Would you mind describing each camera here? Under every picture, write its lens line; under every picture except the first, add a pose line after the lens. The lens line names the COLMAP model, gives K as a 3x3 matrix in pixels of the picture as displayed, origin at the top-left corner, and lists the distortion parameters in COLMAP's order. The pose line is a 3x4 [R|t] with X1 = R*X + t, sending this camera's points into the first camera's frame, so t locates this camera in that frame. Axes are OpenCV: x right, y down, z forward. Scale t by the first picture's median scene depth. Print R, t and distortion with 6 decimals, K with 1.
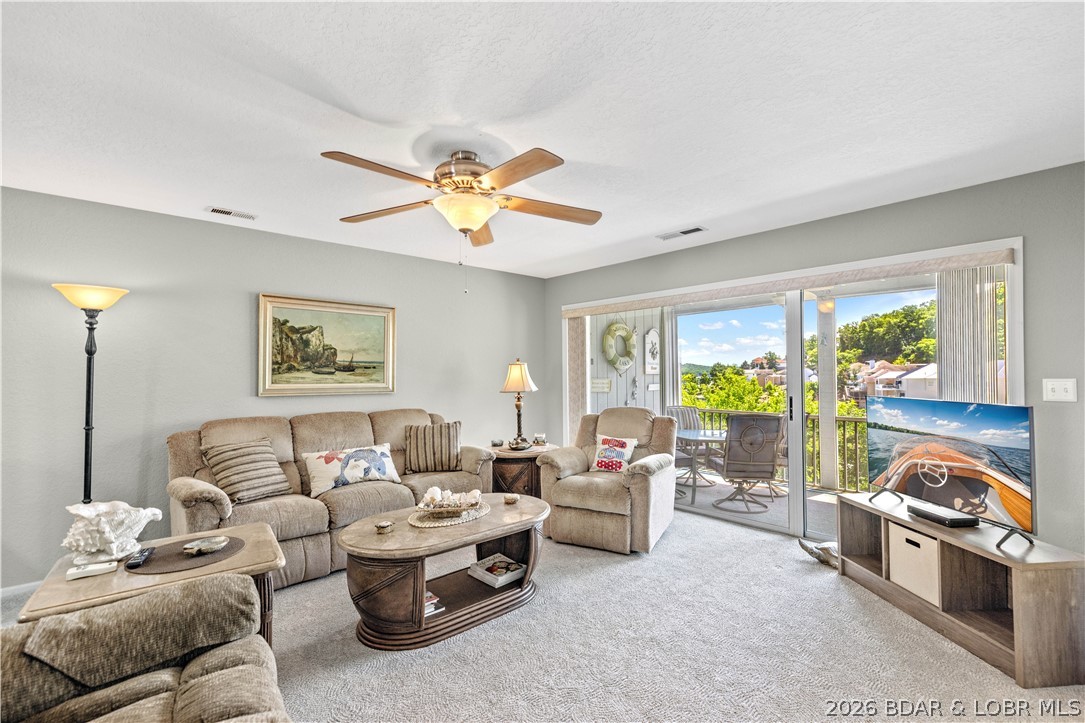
lens RADIAL K [[483.7, 0, 542.9], [0, 483.7, 370.8], [0, 0, 1]] dist [0.008625, -0.001136]
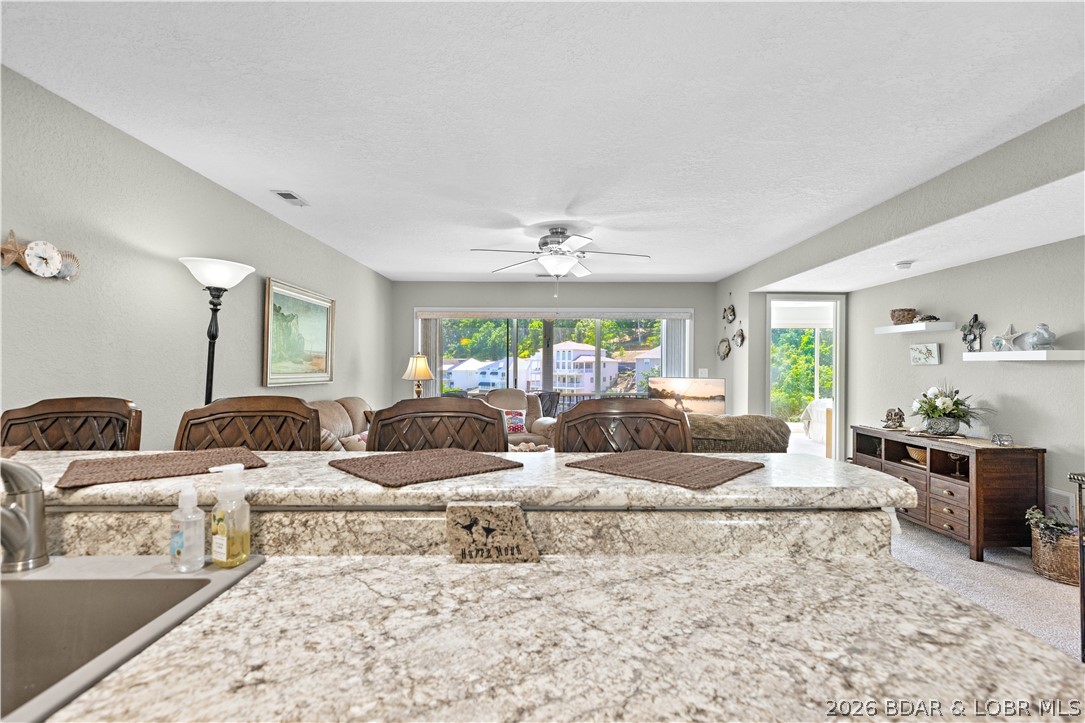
lens RADIAL K [[483.7, 0, 551.3], [0, 483.7, 362.4], [0, 0, 1]] dist [0.008625, -0.001136]
pose [[0.656433, 0.013109, 0.754271, -1.020455], [-0.012429, 0.999901, -0.006561, 0.005513], [-0.754282, -0.005068, 0.656531, -0.034345]]
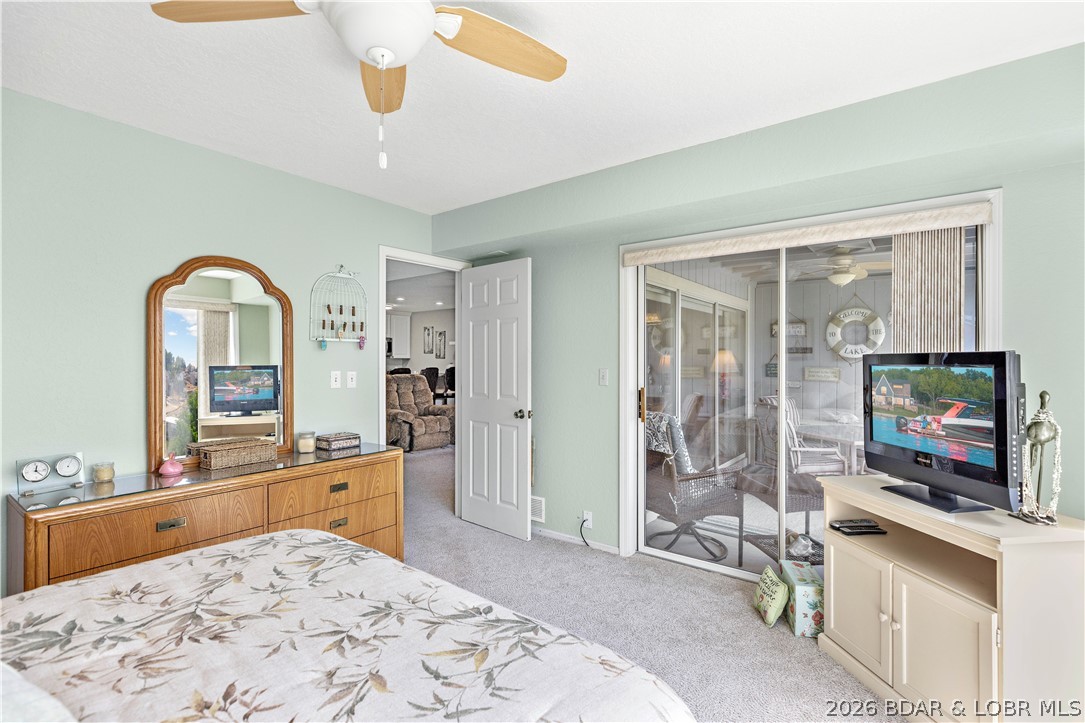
lens RADIAL K [[508.7, 0, 551.1], [0, 508.7, 347.3], [0, 0, 1]] dist [-0.000392, 0.000122]
pose [[0.198677, -0.014430, -0.979959, 1.997019], [0.003071, 0.999896, -0.014101, -0.024130], [0.980060, -0.000208, 0.198700, 0.454807]]
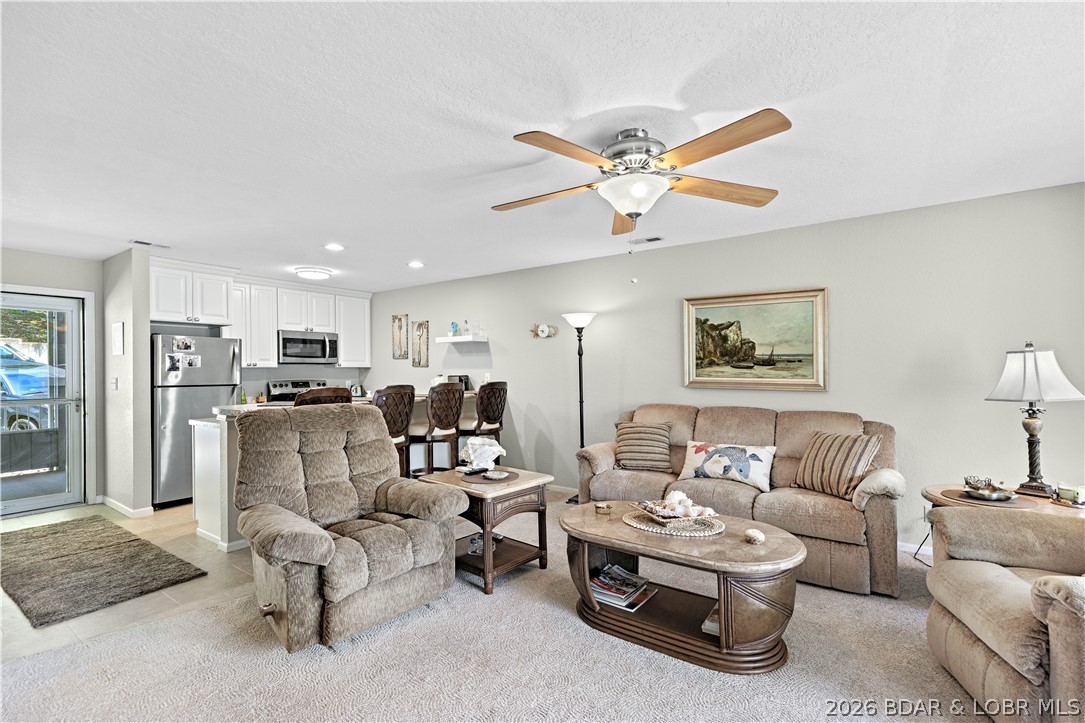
lens RADIAL K [[483.7, 0, 548.8], [0, 483.7, 372.2], [0, 0, 1]] dist [0.008625, -0.001136]
pose [[0.231808, 0.013780, -0.972664, 0.515532], [0.009458, 0.999820, 0.016419, -0.006400], [0.972716, -0.013006, 0.231636, 0.453975]]
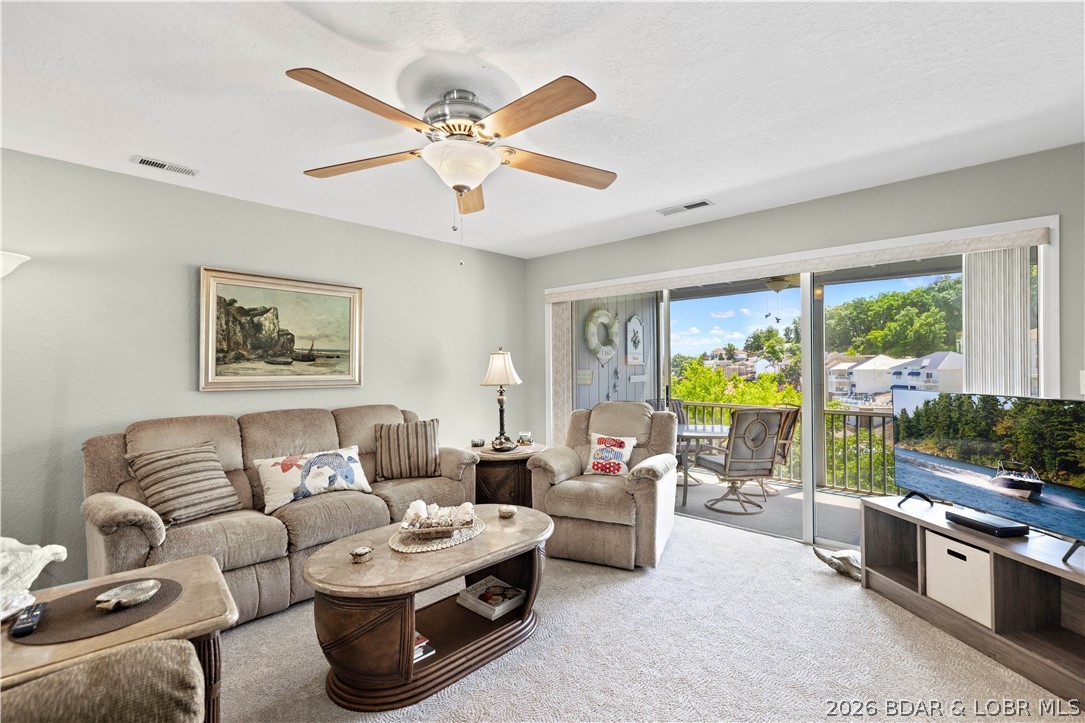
lens RADIAL K [[494.8, 0, 533.8], [0, 494.8, 360.7], [0, 0, 1]] dist [0.003928, -0.000444]
pose [[0.997824, 0.004951, 0.065740, -0.069421], [-0.005006, 0.999987, 0.000676, -0.002880], [-0.065736, -0.001003, 0.997837, 0.112333]]
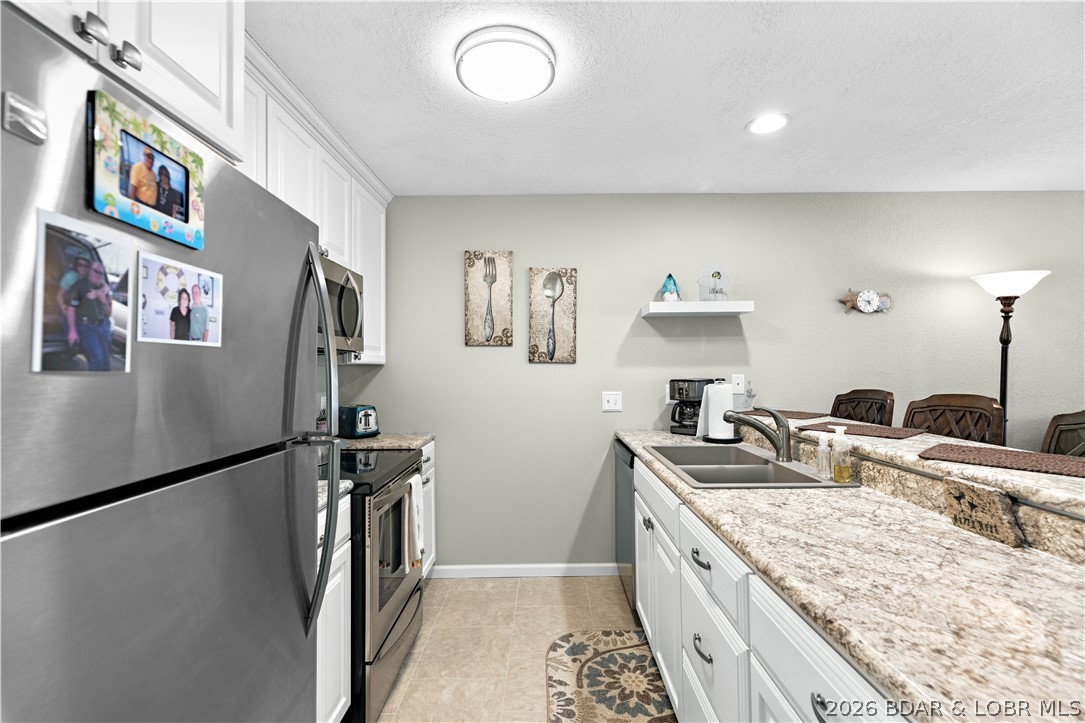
lens RADIAL K [[483.7, 0, 545.2], [0, 483.7, 363.6], [0, 0, 1]] dist [0.008625, -0.001136]
pose [[0.748123, -0.004496, -0.663544, -0.832859], [0.005137, 0.999986, -0.000984, 0.000482], [0.663540, -0.002673, 0.748136, -0.273495]]
